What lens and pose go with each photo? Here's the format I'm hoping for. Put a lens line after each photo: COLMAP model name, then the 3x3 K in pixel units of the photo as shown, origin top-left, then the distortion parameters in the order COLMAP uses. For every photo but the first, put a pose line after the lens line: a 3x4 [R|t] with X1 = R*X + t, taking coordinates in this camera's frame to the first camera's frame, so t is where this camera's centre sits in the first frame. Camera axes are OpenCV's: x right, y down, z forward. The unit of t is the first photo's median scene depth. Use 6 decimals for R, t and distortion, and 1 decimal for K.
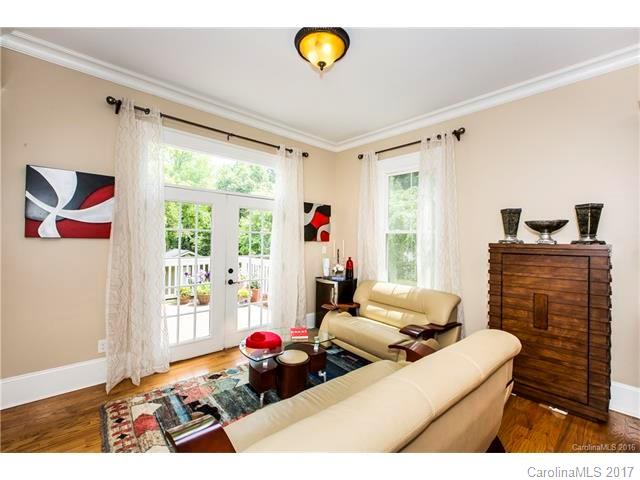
lens RADIAL K [[289.5, 0, 321.4], [0, 289.5, 238.5], [0, 0, 1]] dist [0.005387, 0.000313]
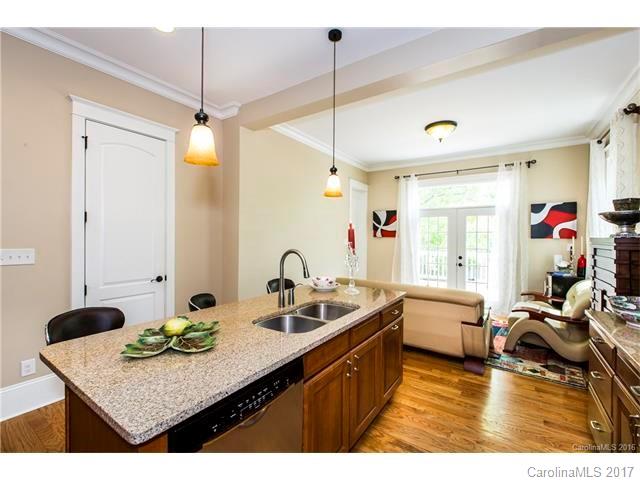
lens RADIAL K [[289.5, 0, 322.0], [0, 289.5, 238.4], [0, 0, 1]] dist [0.005387, 0.000313]
pose [[0.222028, -0.008302, -0.975005, 1.052192], [0.002197, 0.999965, -0.008014, 0.019571], [0.975038, -0.000363, 0.222039, -0.062343]]
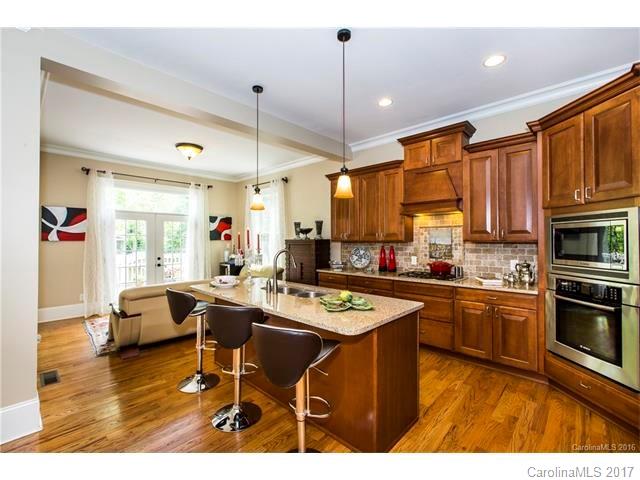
lens RADIAL K [[289.5, 0, 320.9], [0, 289.5, 238.0], [0, 0, 1]] dist [0.005387, 0.000313]
pose [[0.996833, -0.018113, 0.077437, 0.516921], [0.017934, 0.999835, 0.003010, 0.001981], [-0.077479, -0.001611, 0.996993, -0.788503]]
